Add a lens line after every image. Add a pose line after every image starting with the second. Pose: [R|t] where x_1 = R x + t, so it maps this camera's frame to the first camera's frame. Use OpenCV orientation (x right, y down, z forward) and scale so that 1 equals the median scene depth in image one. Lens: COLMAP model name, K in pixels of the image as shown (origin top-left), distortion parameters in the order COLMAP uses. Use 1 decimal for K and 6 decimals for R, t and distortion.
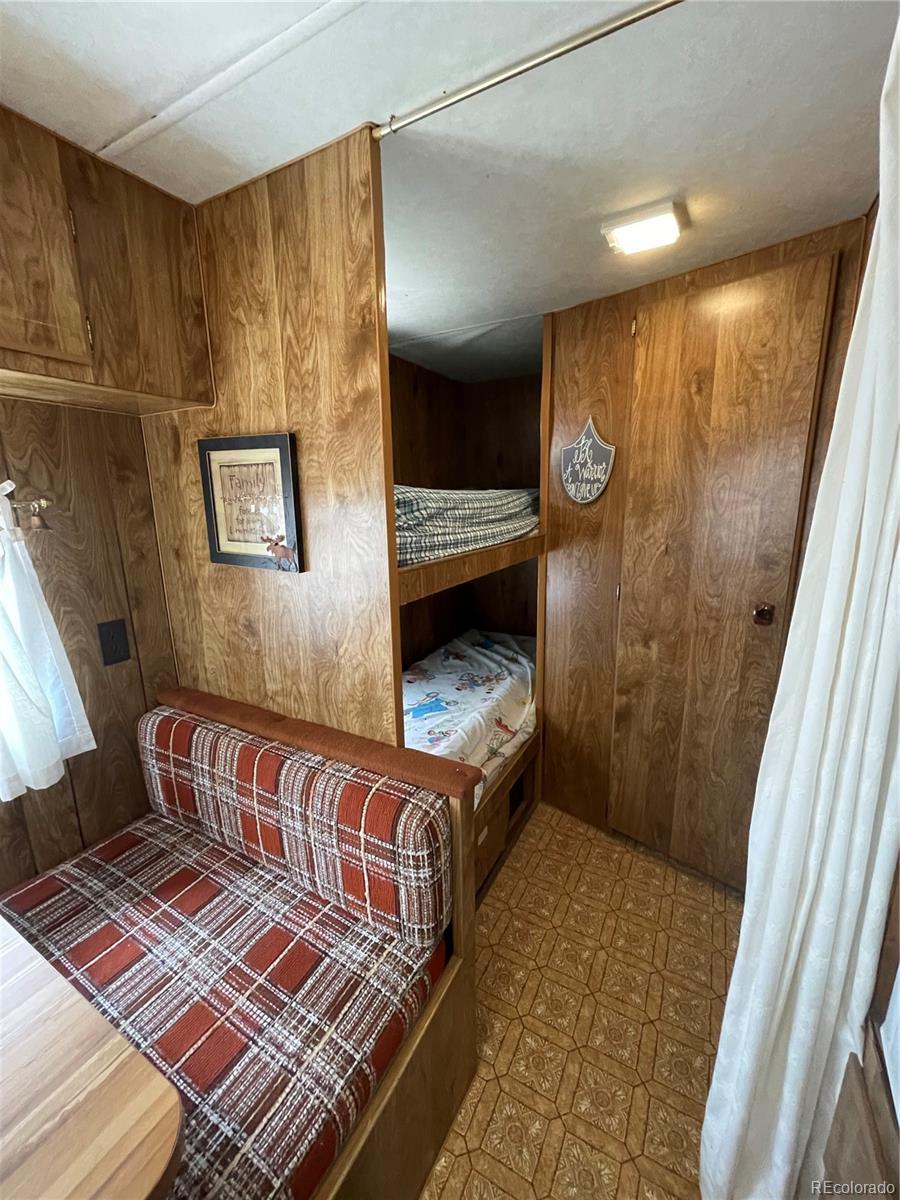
lens RADIAL K [[483.8, 0, 450.0], [0, 483.8, 600.0], [0, 0, 1]] dist [-0.003735, -0.000245]
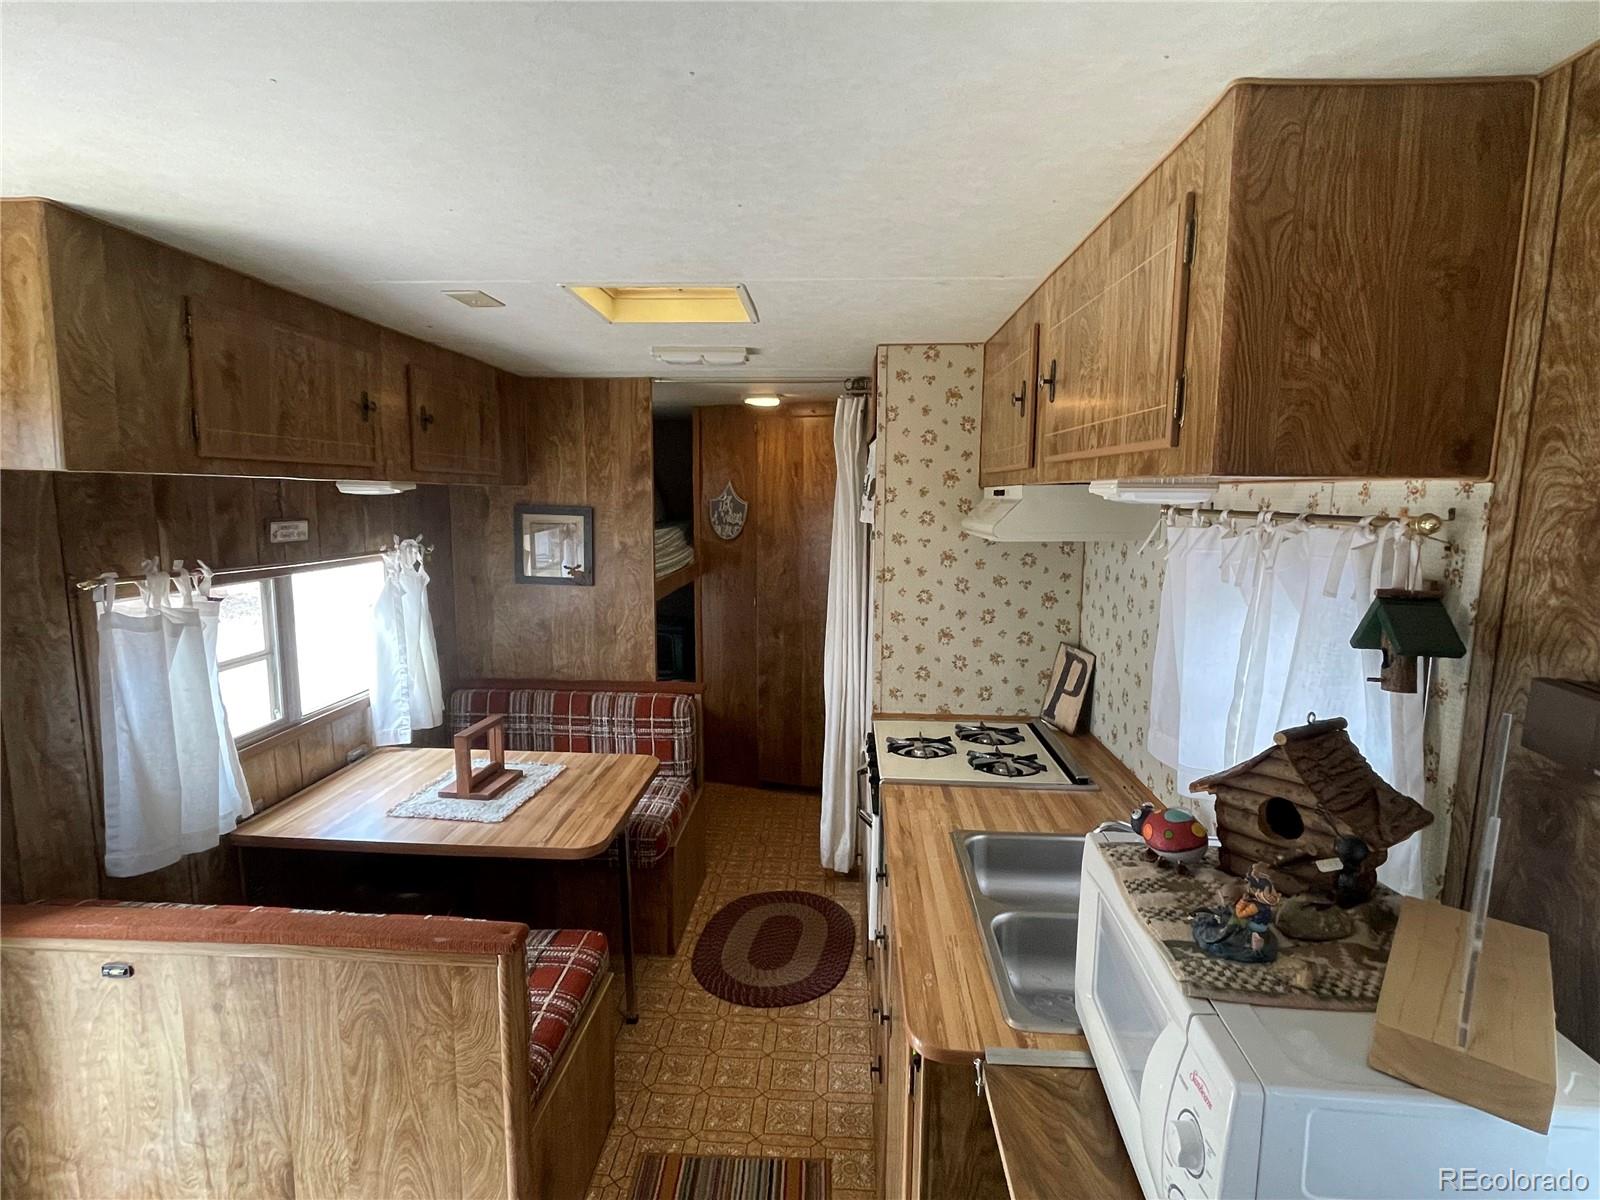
lens RADIAL K [[818.6, 0, 787.3], [0, 818.6, 602.3], [0, 0, 1]] dist [0.001100, 0.000735]
pose [[0.907239, -0.034275, 0.419217, -0.840875], [0.069649, 0.995157, -0.069366, 0.232822], [-0.414809, 0.092129, 0.905232, -1.778955]]
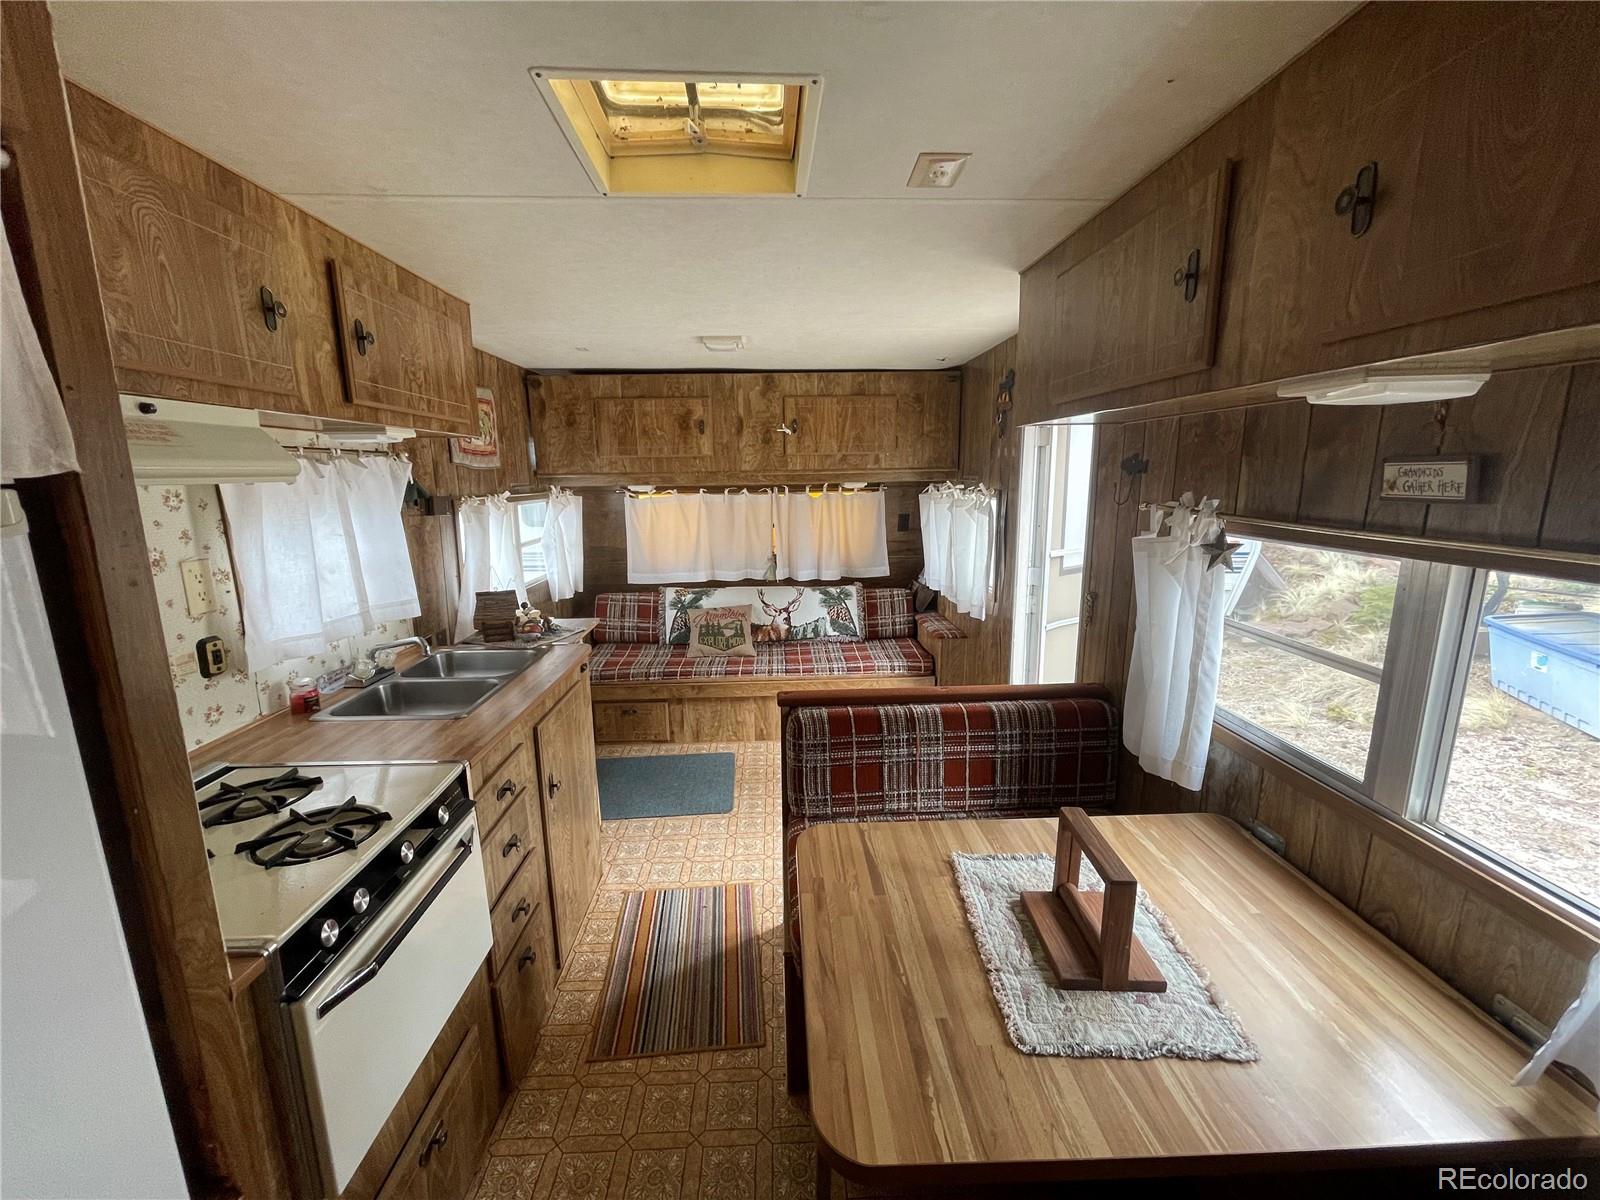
lens RADIAL K [[645.0, 0, 799.1], [0, 645.0, 600.6], [0, 0, 1]] dist [-0.003735, -0.000245]
pose [[-0.859000, 0.119937, -0.497728, 0.024925], [-0.089635, 0.921926, 0.376852, -0.238175], [0.504068, 0.368330, -0.781184, 0.695289]]
